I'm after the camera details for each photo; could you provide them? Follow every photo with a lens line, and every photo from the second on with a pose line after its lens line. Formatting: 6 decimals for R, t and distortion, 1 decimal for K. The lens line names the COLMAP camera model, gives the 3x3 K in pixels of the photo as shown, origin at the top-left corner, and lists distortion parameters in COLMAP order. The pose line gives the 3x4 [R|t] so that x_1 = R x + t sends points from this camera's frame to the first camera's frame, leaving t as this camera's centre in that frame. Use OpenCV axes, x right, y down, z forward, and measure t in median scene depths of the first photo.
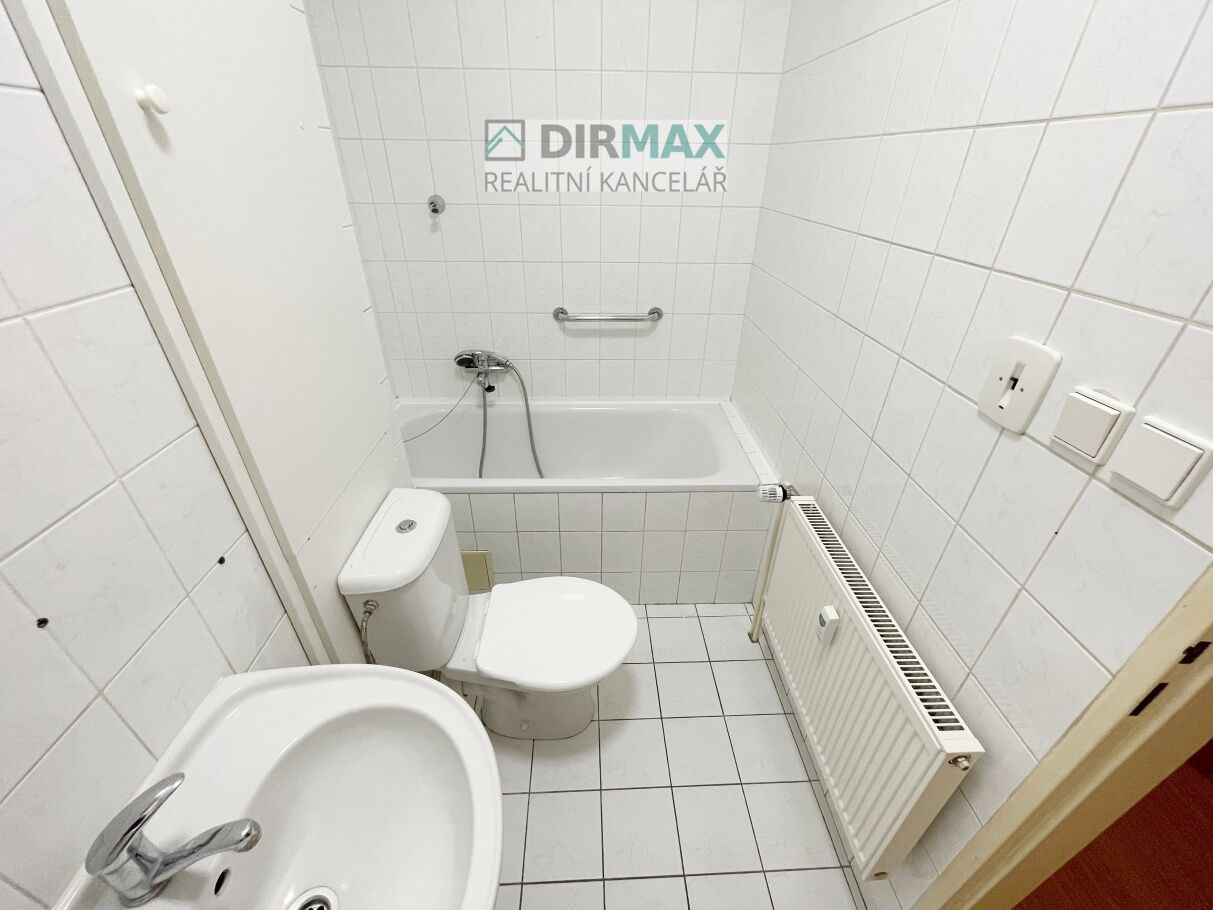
lens RADIAL K [[493.6, 0, 615.4], [0, 493.6, 453.5], [0, 0, 1]] dist [0.000691, -0.000280]
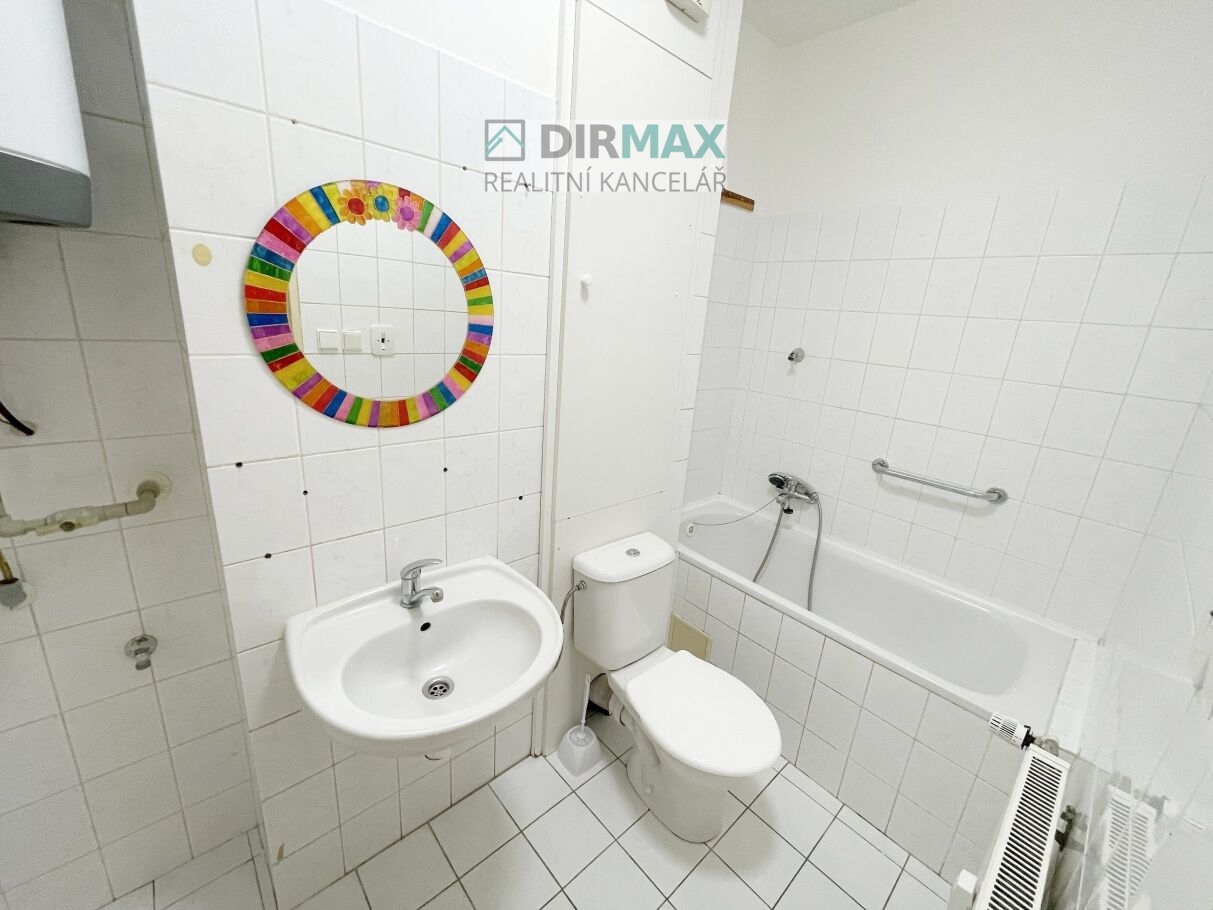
lens RADIAL K [[493.6, 0, 608.6], [0, 493.6, 453.1], [0, 0, 1]] dist [0.000691, -0.000280]
pose [[0.637974, 0.245036, -0.730032, 0.260583], [-0.448283, 0.889003, -0.093358, 0.035601], [0.626125, 0.386821, 0.677006, -0.035123]]
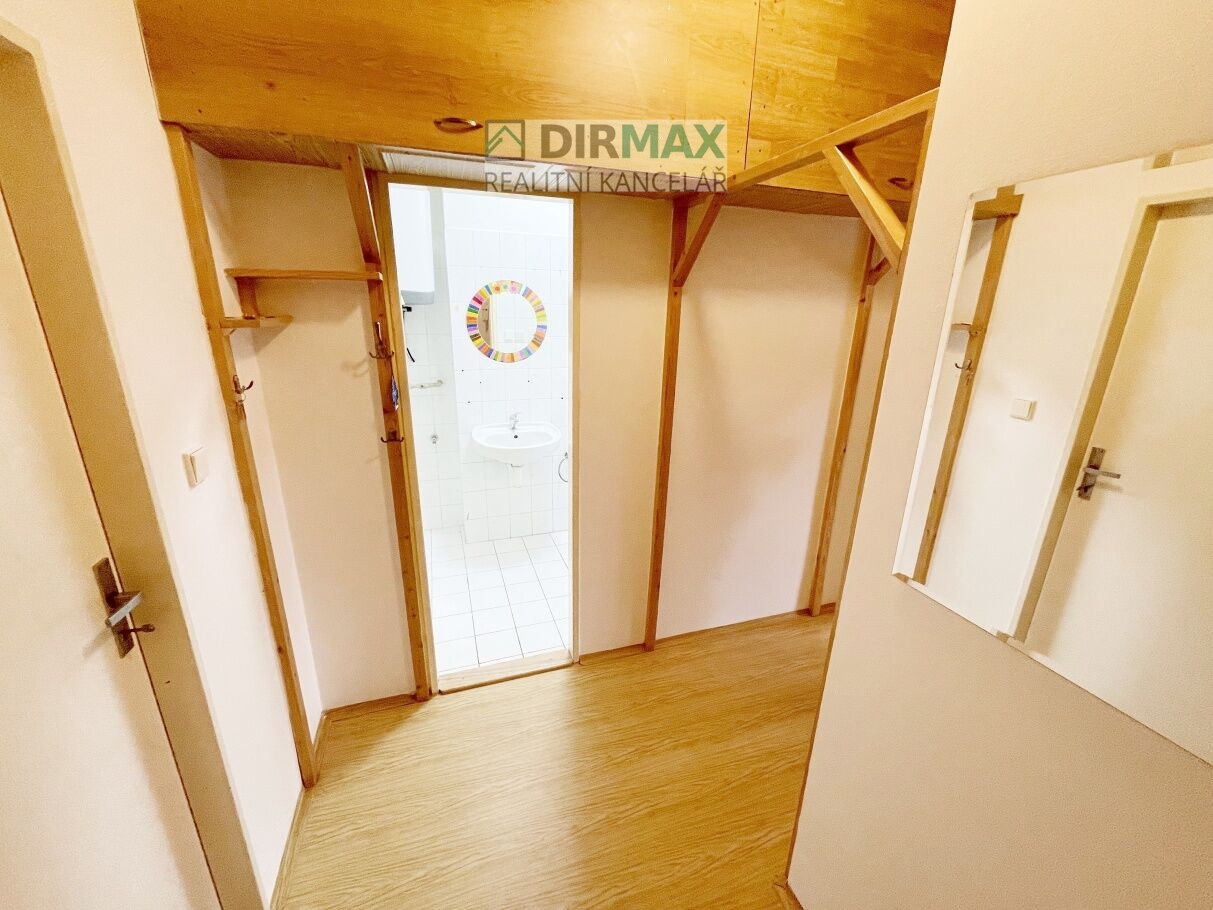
lens RADIAL K [[493.6, 0, 608.0], [0, 493.6, 456.3], [0, 0, 1]] dist [0.000691, -0.000280]
pose [[0.289599, 0.278178, -0.915833, 1.262383], [-0.506048, 0.856667, 0.100187, 0.006142], [0.812433, 0.434442, 0.388862, -0.046563]]
